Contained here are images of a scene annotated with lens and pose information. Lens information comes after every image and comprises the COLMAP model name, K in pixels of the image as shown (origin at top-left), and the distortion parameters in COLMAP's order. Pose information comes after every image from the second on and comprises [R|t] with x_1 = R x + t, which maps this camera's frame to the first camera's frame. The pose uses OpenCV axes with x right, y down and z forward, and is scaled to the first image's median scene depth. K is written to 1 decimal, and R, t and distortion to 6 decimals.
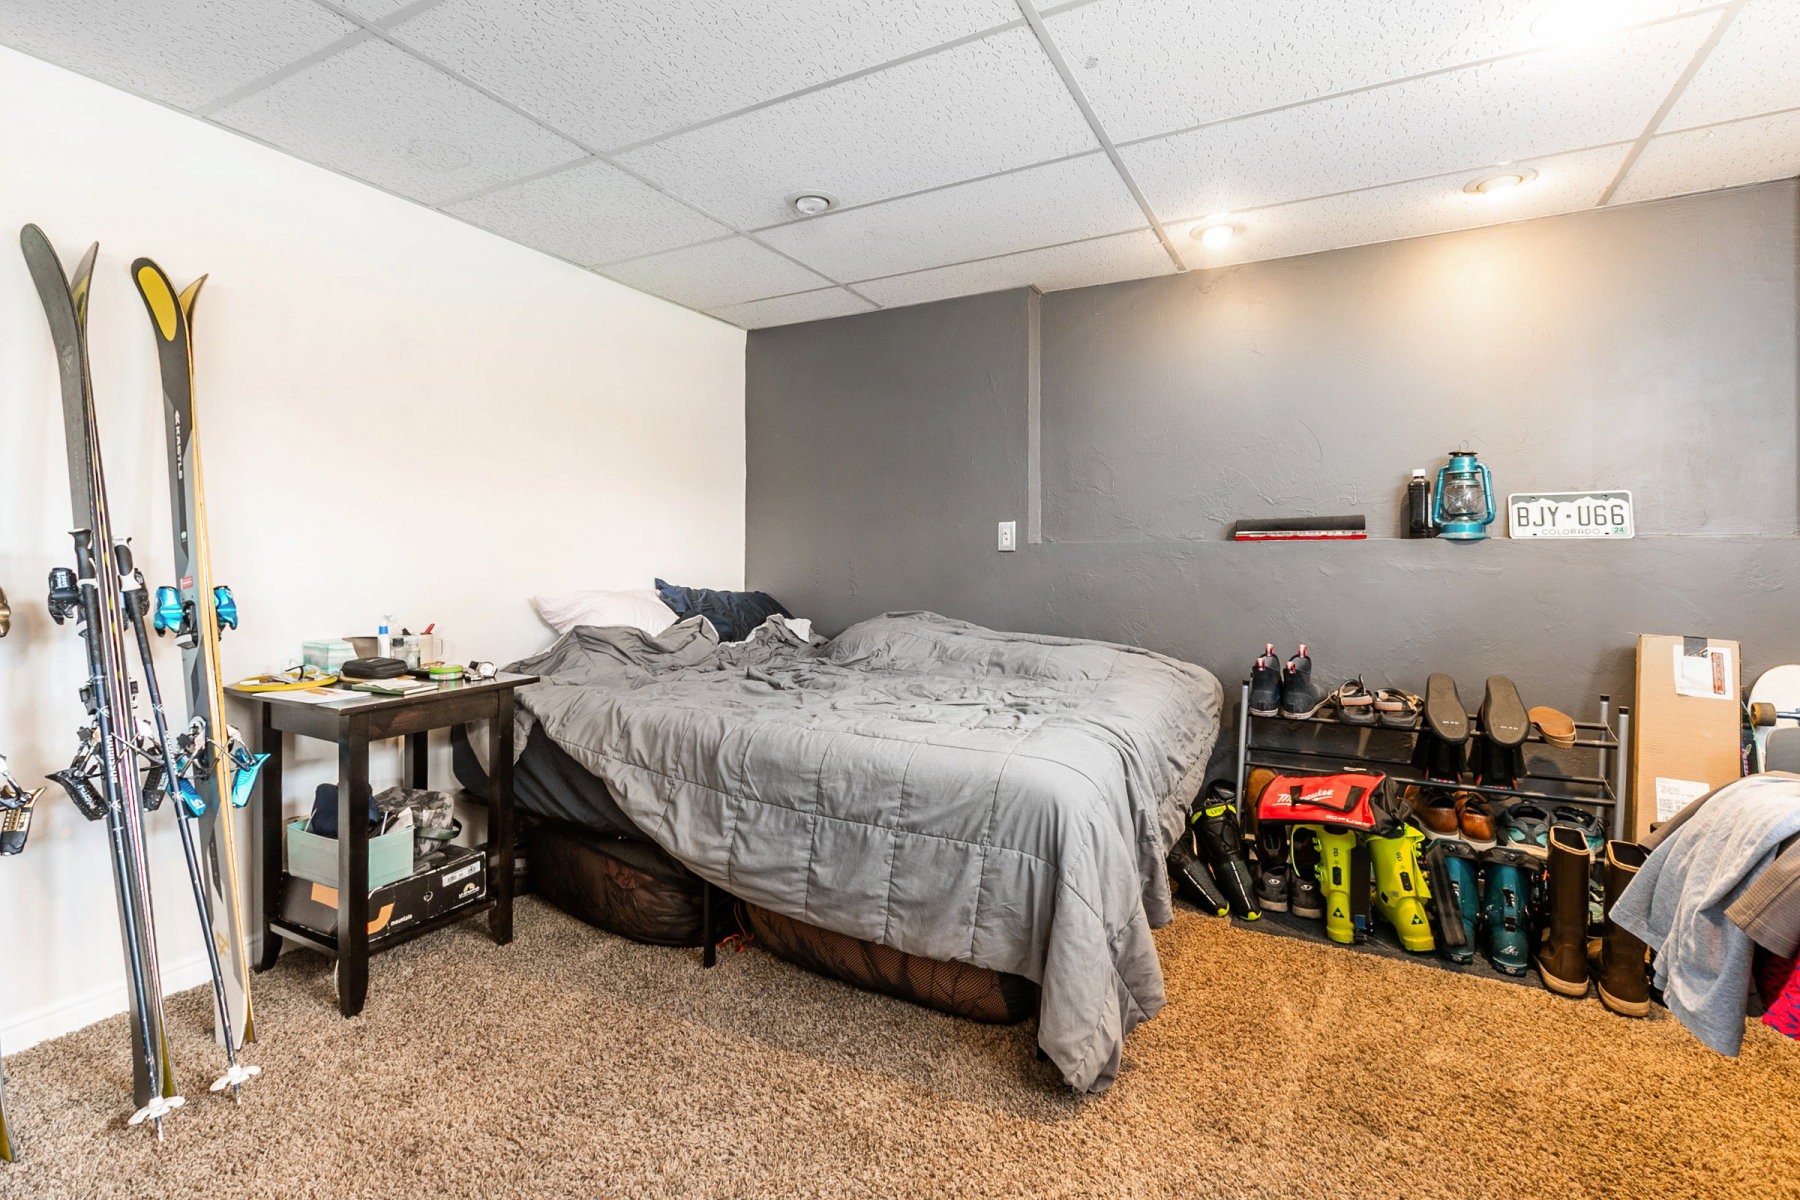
lens RADIAL K [[827.6, 0, 899.7], [0, 827.6, 564.1], [0, 0, 1]] dist [0.000277, 0.000492]
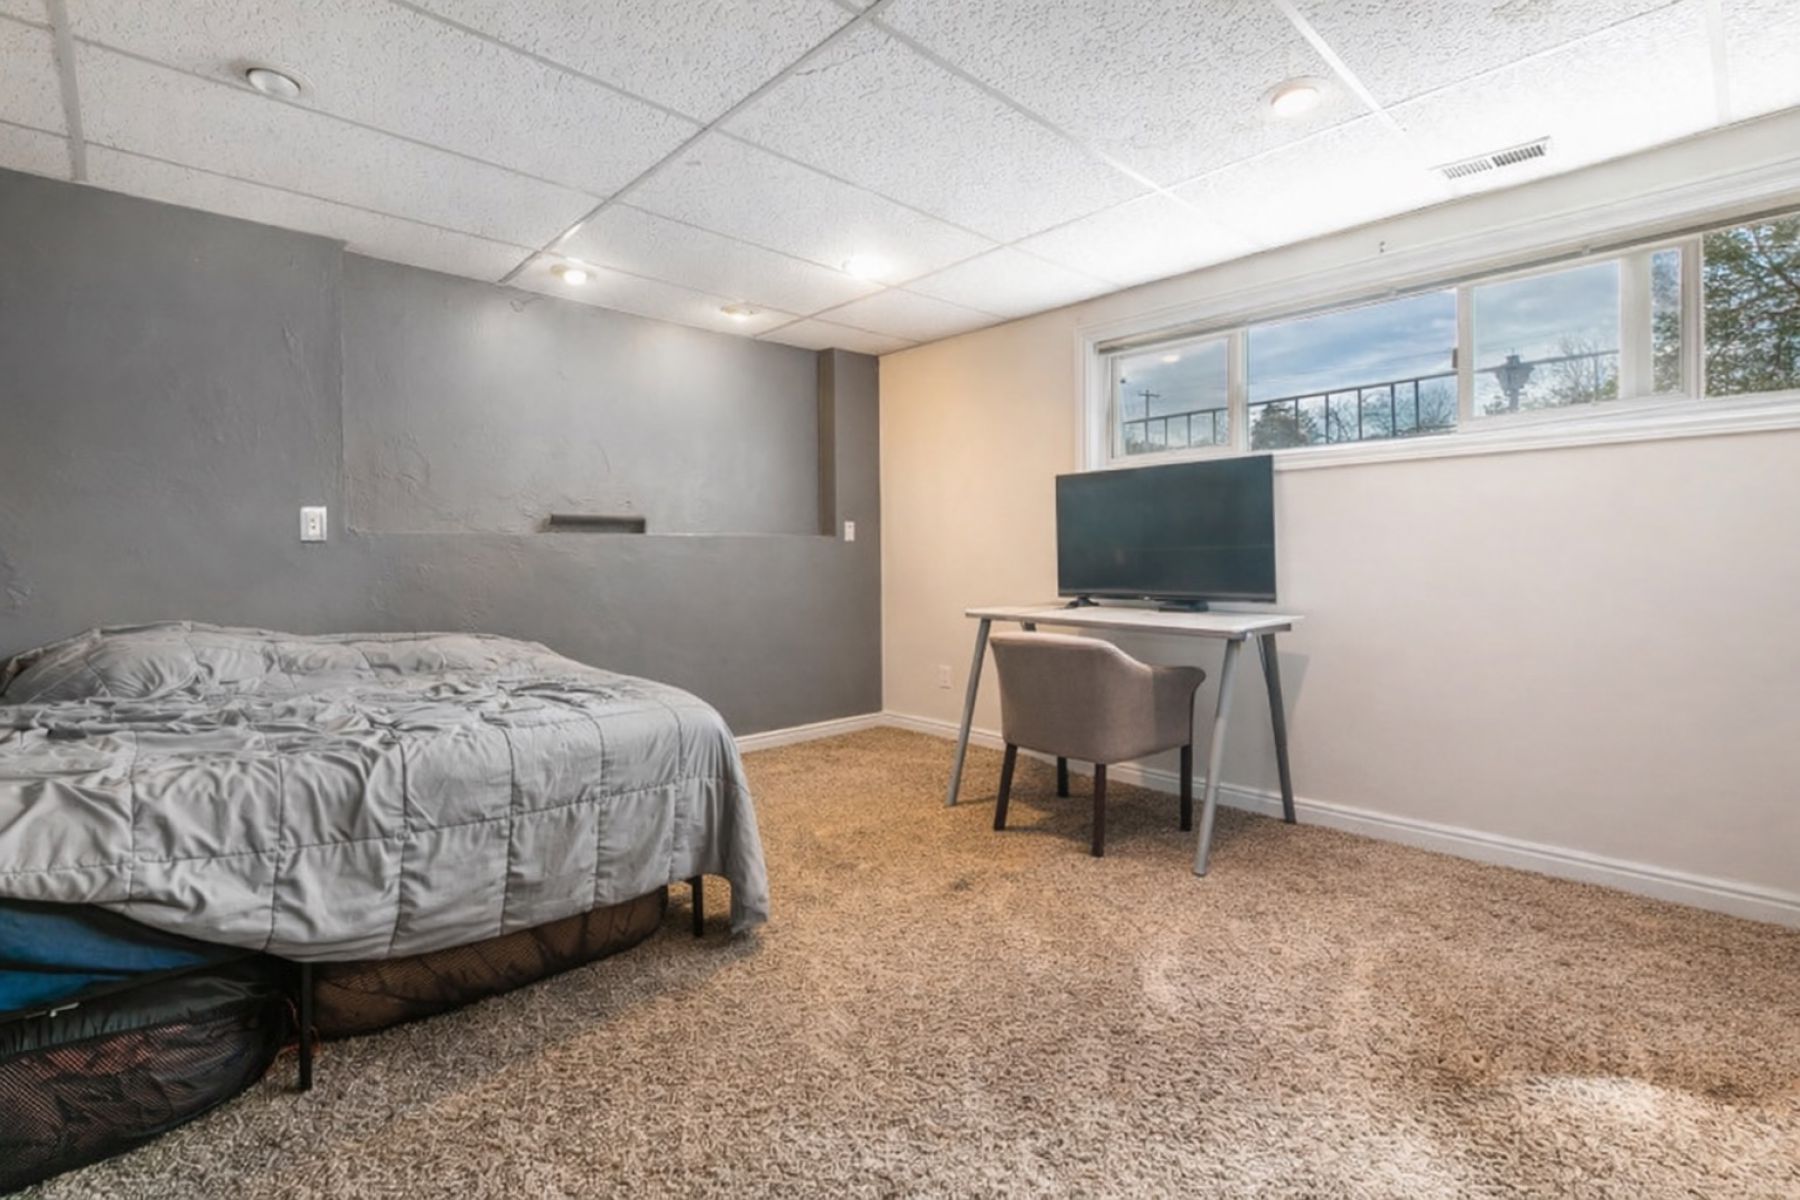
lens RADIAL K [[827.6, 0, 899.7], [0, 827.6, 564.1], [0, 0, 1]] dist [0.000277, 0.000492]
pose [[0.308599, -0.019081, 0.951001, -0.846146], [0.009614, 0.999810, 0.016940, -0.000494], [-0.951144, 0.003915, 0.308724, 0.271385]]
